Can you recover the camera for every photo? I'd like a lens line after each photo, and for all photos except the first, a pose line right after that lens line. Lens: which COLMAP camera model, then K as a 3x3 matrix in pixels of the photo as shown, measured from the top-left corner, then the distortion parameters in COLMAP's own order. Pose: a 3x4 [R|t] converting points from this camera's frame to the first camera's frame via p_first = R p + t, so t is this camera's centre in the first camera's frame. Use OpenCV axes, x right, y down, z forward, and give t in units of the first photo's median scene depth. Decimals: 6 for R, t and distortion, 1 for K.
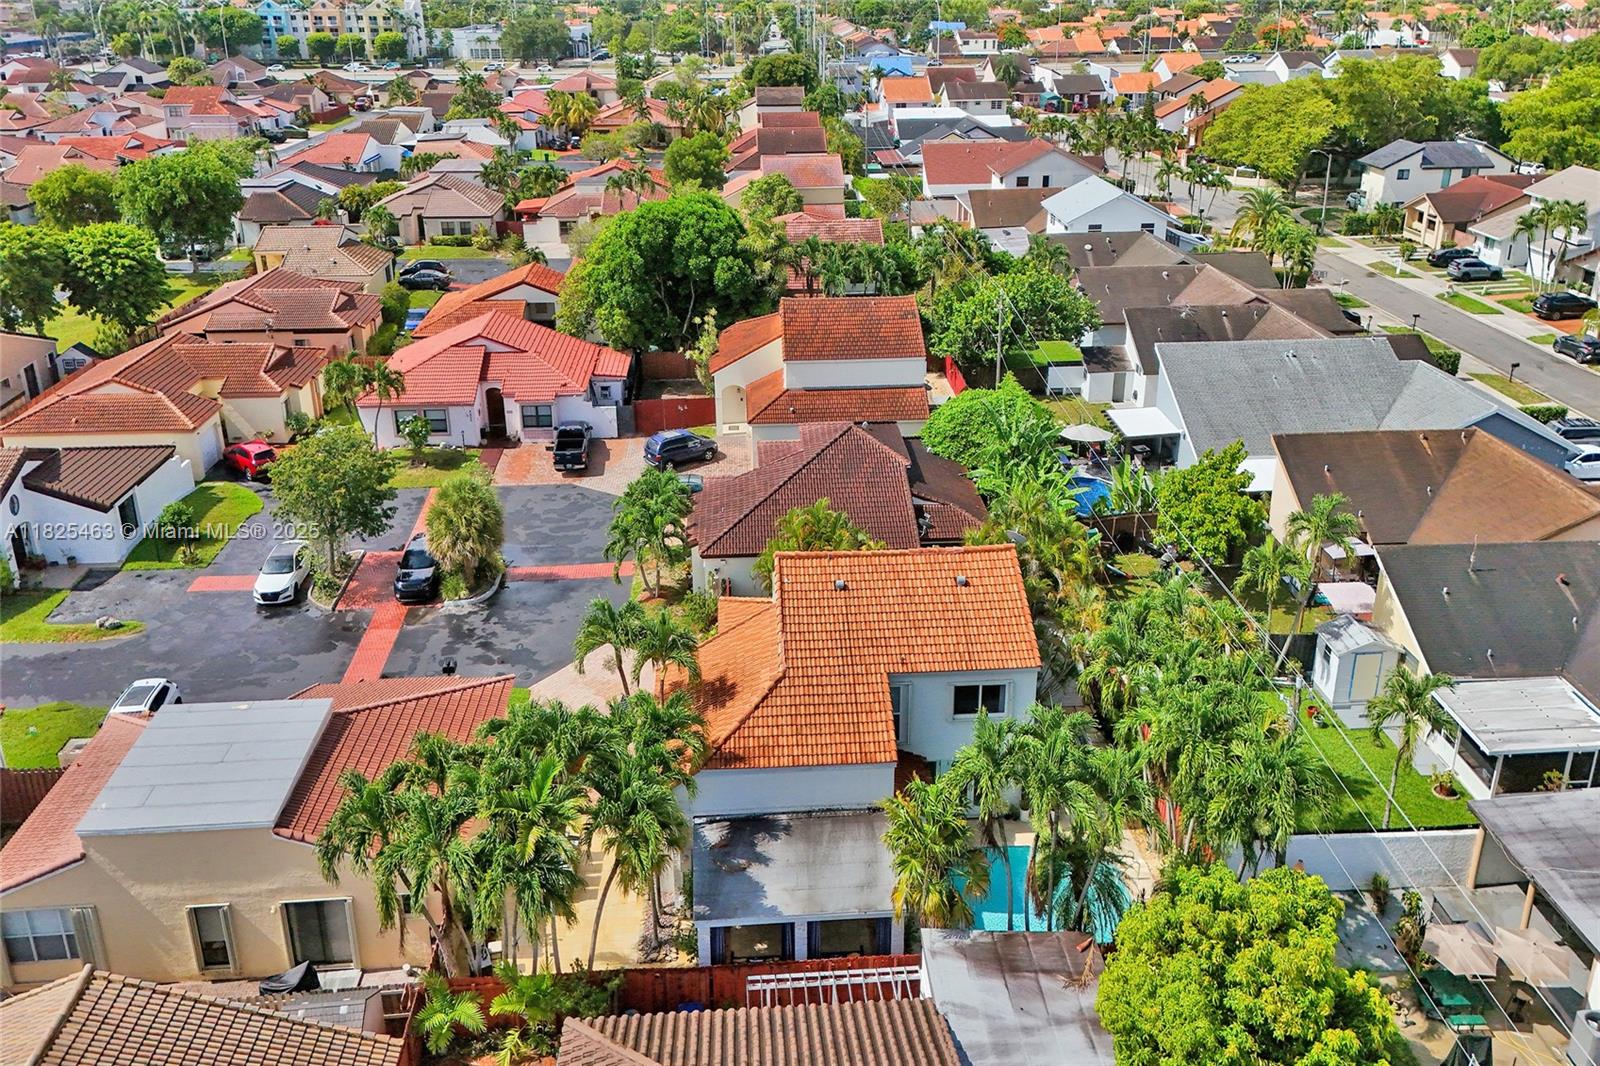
lens RADIAL K [[1177.1, 0, 805.0], [0, 1177.1, 471.3], [0, 0, 1]] dist [0.070753, -0.062321]
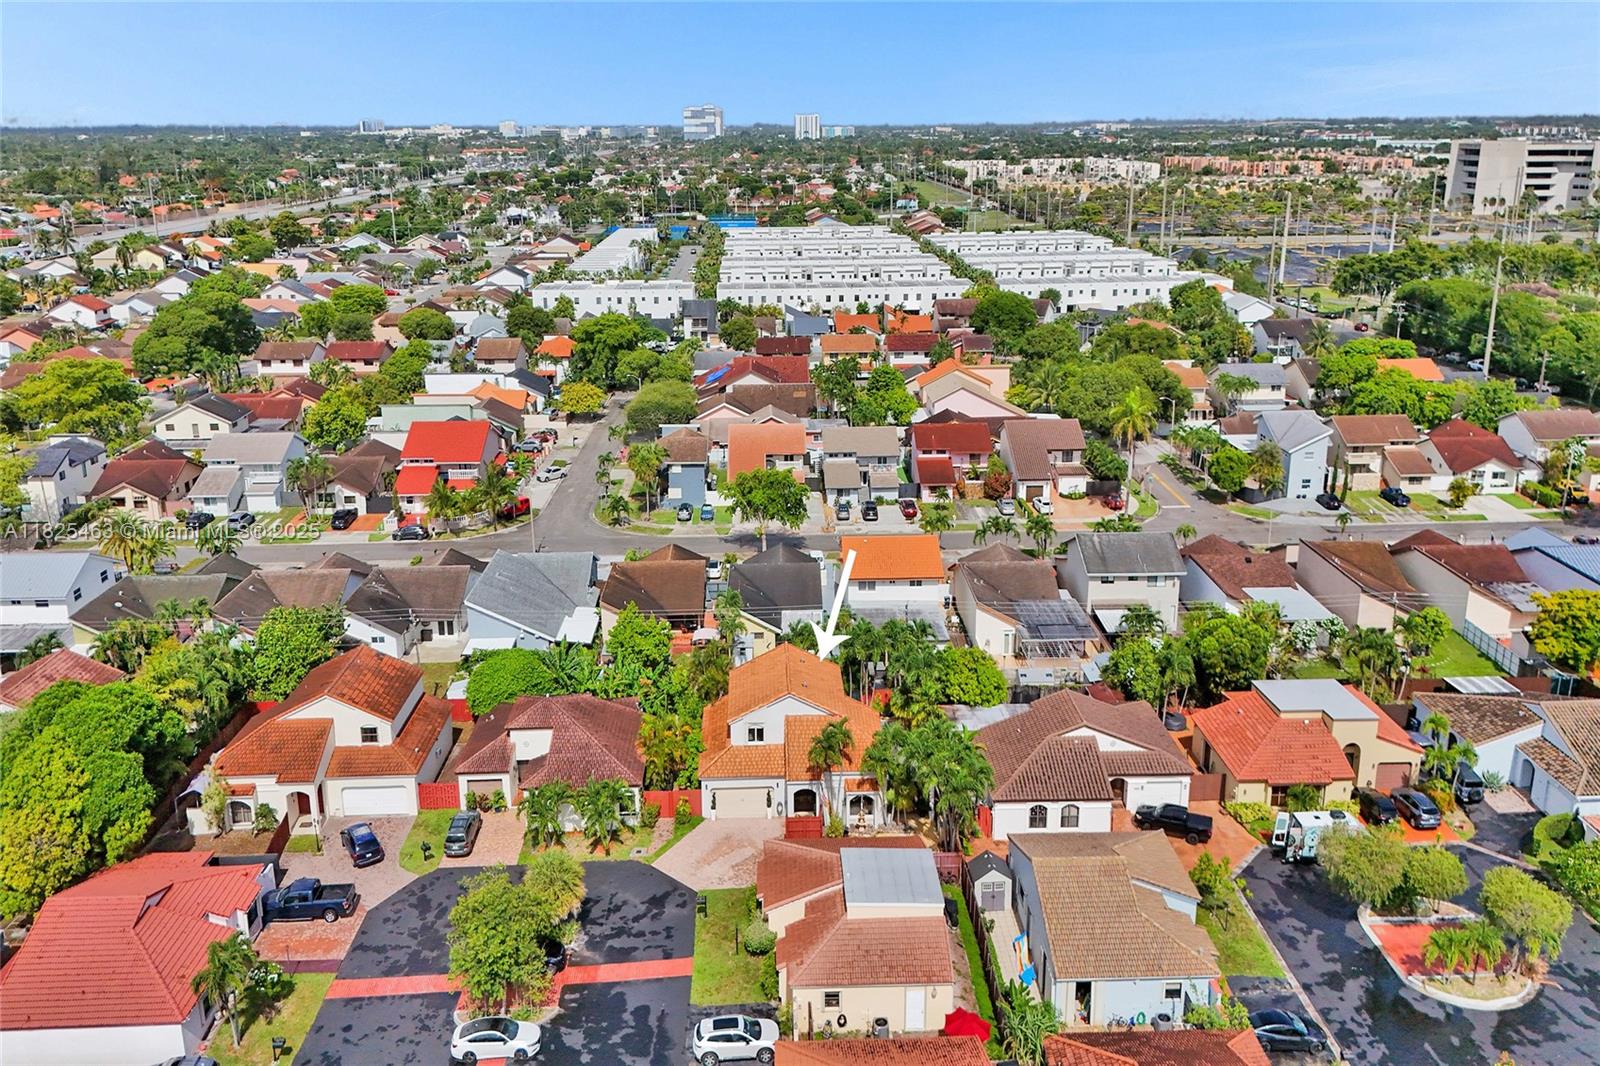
lens RADIAL K [[1174.3, 0, 805.4], [0, 1174.3, 525.9], [0, 0, 1]] dist [0.109320, -0.117084]
pose [[0.023014, -0.318731, 0.947566, -0.973139], [0.401906, 0.870803, 0.283149, -0.388892], [-0.915391, 0.374316, 0.148141, 0.276666]]
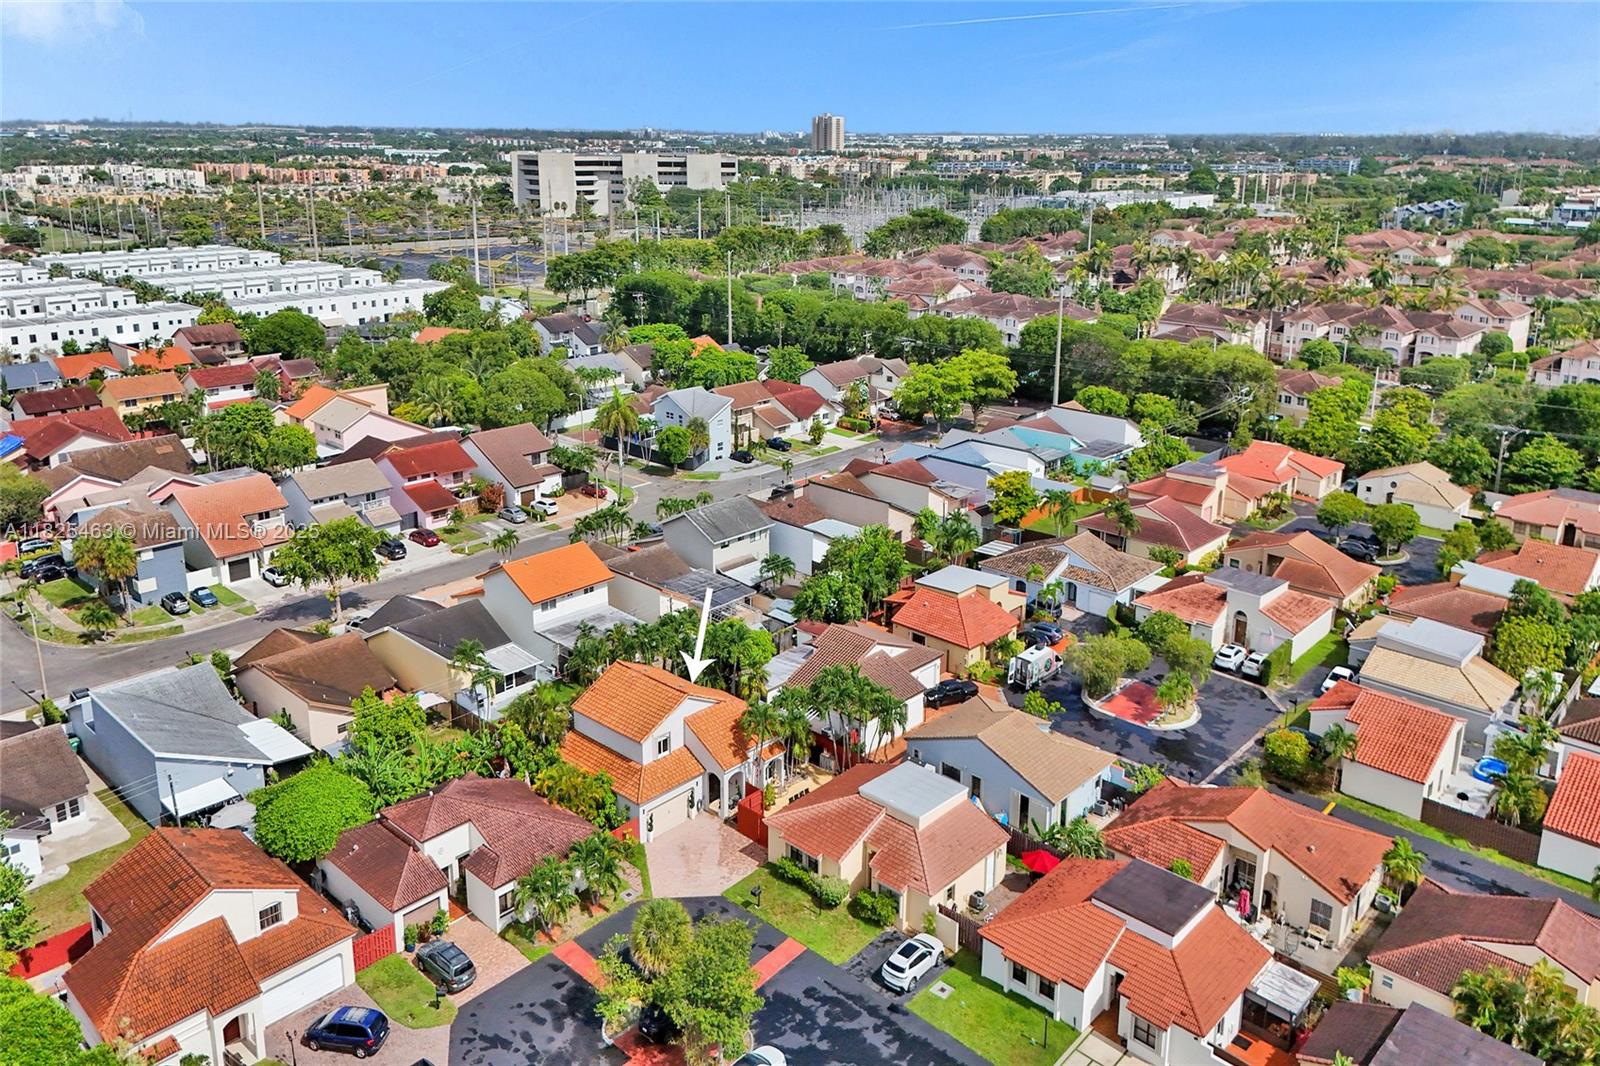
lens RADIAL K [[1174.3, 0, 805.4], [0, 1174.3, 525.9], [0, 0, 1]] dist [0.109320, -0.117084]
pose [[-0.693391, -0.229304, 0.683103, -0.807987], [0.282889, 0.785270, 0.550749, -0.662652], [-0.662709, 0.575127, -0.479631, 0.868988]]
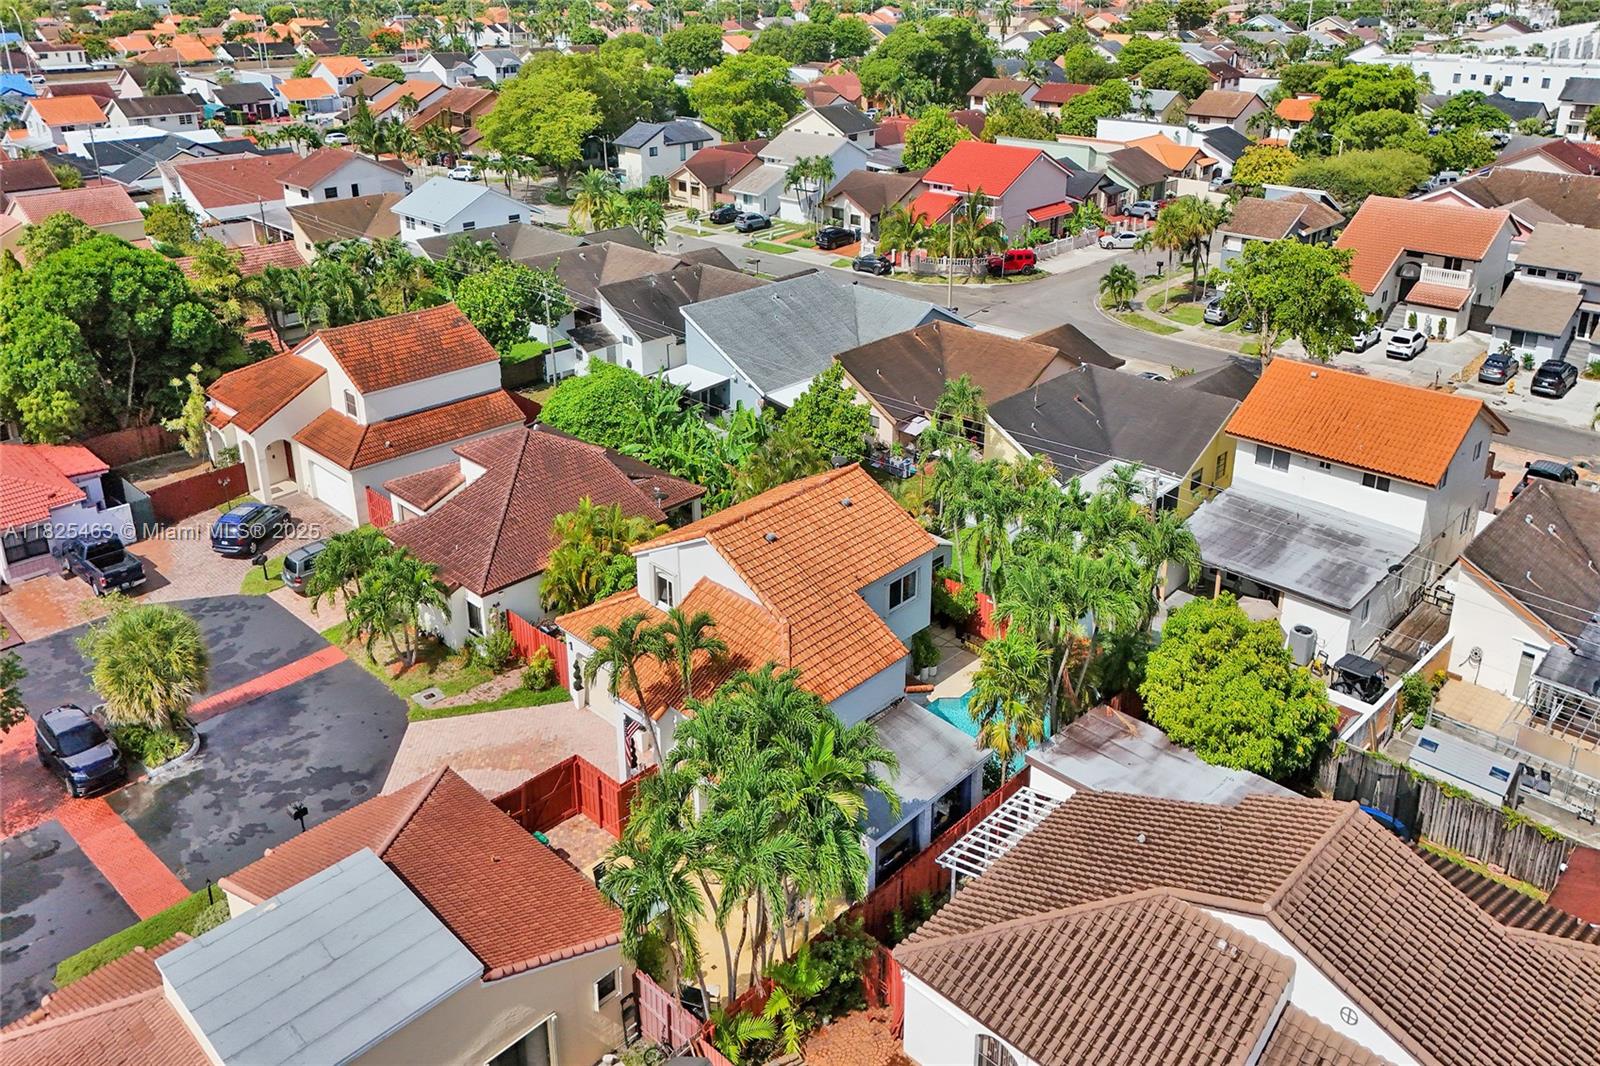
lens RADIAL K [[1162.7, 0, 805.0], [0, 1162.7, 476.8], [0, 0, 1]] dist [0.073713, -0.062427]
pose [[0.735530, -0.269368, 0.621640, -0.296794], [0.267443, 0.958486, 0.098888, -0.026919], [-0.622470, 0.093518, 0.777036, 0.072589]]
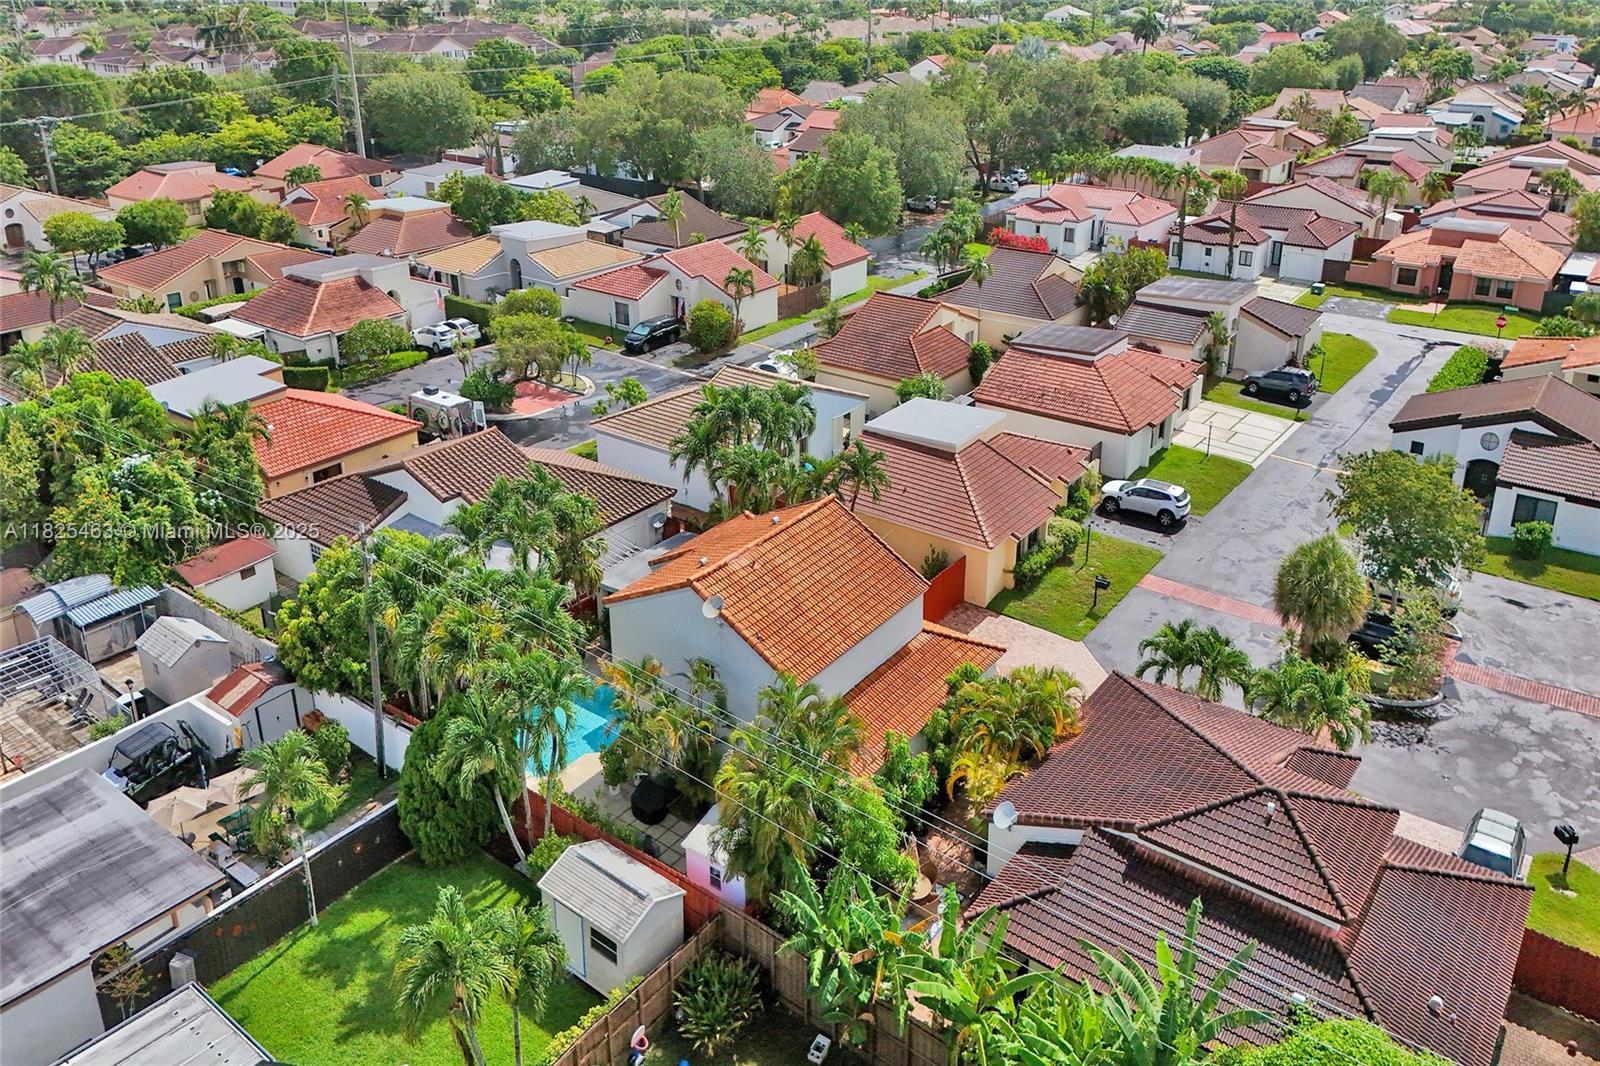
lens RADIAL K [[1177.1, 0, 805.0], [0, 1177.1, 471.3], [0, 0, 1]] dist [0.070753, -0.062321]
pose [[-0.649300, 0.310330, -0.694338, 0.382371], [-0.294257, 0.739351, 0.605618, -0.310710], [0.701301, 0.597542, -0.388743, 0.706577]]
